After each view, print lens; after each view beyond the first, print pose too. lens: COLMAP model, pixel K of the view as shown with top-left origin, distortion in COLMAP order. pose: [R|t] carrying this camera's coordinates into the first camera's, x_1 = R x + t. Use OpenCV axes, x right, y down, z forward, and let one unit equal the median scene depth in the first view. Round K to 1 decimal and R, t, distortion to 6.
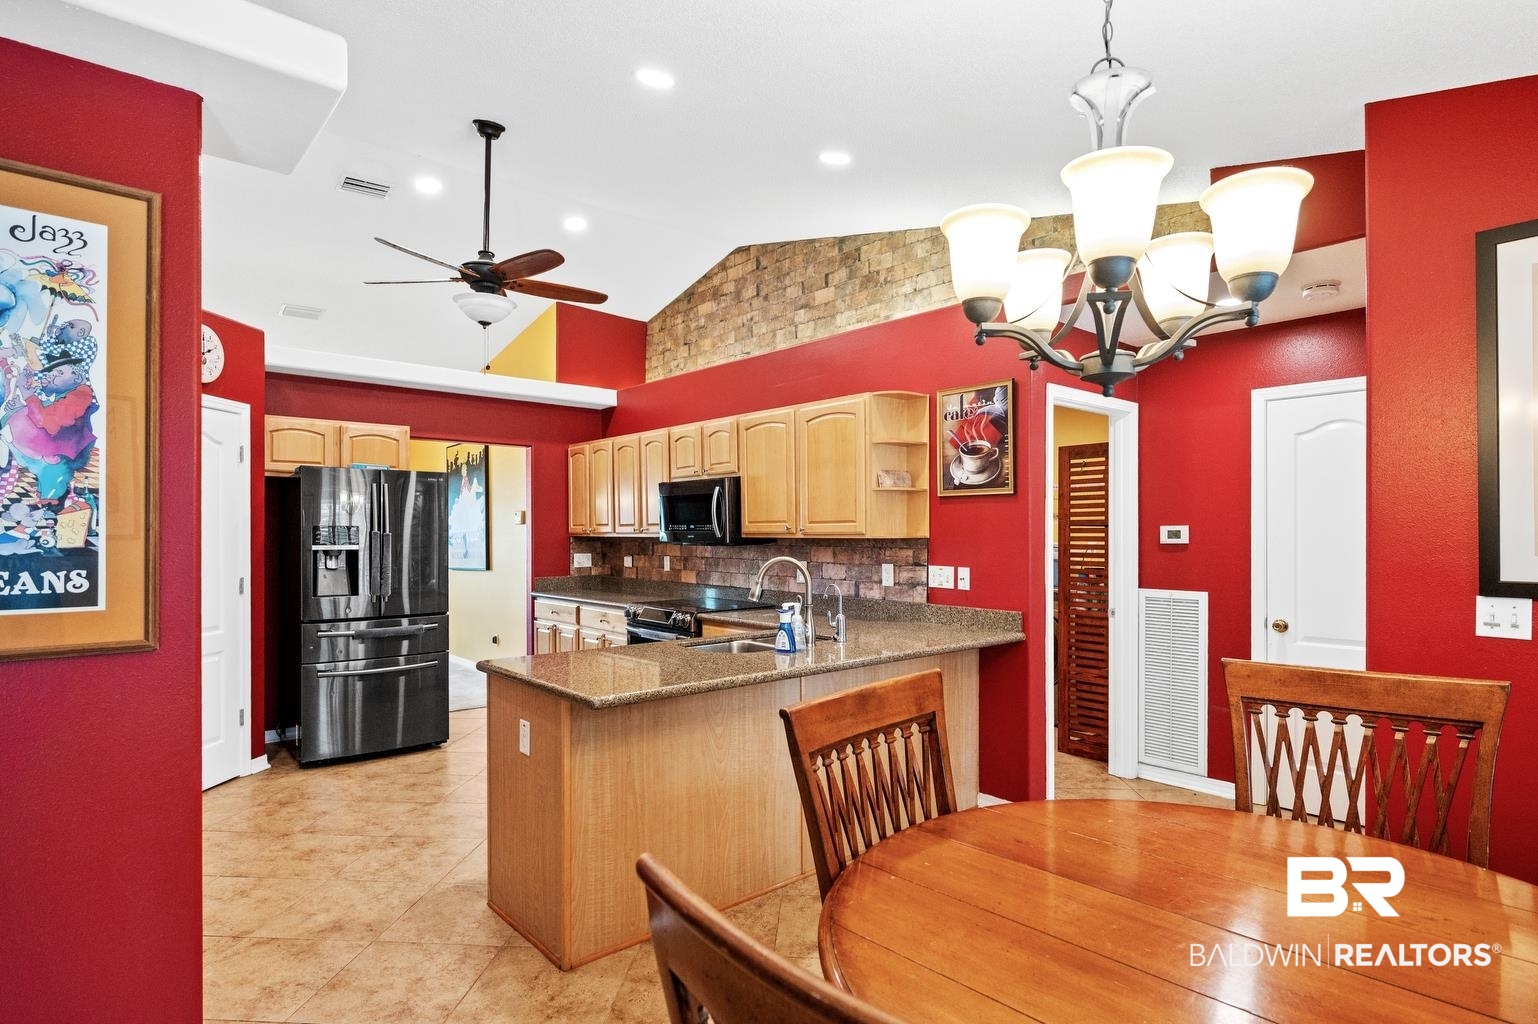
lens RADIAL K [[801.7, 0, 772.2], [0, 801.7, 523.6], [0, 0, 1]] dist [-0.000017, 0.000183]
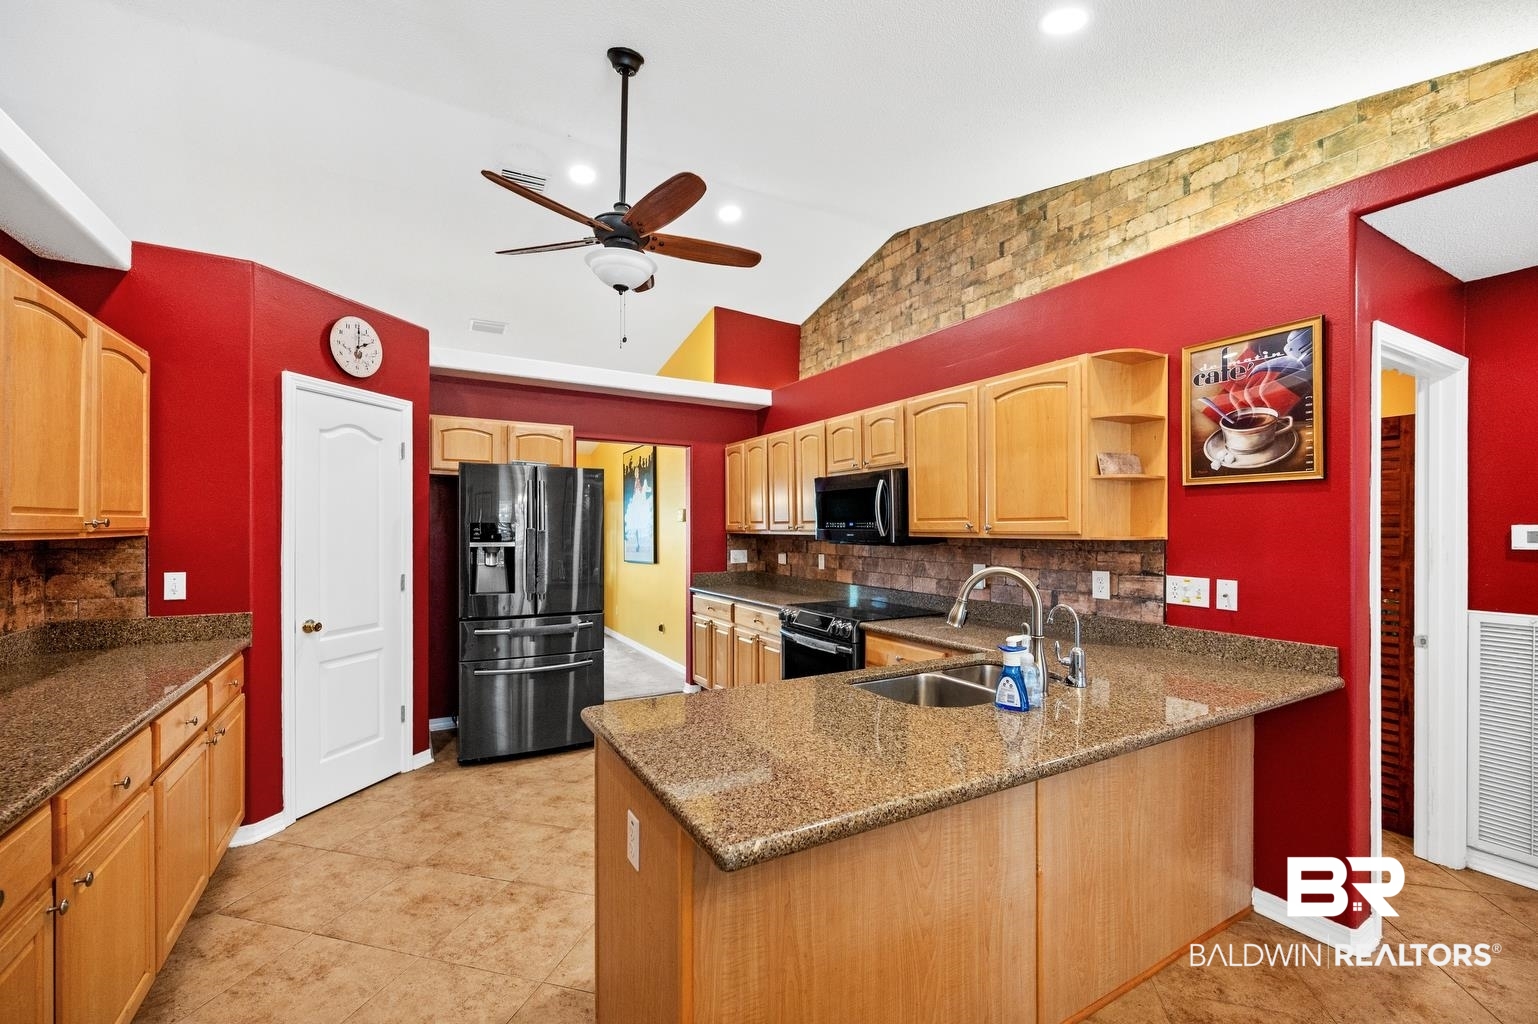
lens RADIAL K [[608.8, 0, 792.2], [0, 608.8, 520.4], [0, 0, 1]] dist [0.001299, 0.000154]
pose [[0.987457, 0.001440, -0.157884, -0.060313], [-0.001778, 0.999996, -0.001995, 0.000914], [0.157881, 0.002251, 0.987456, 0.317600]]
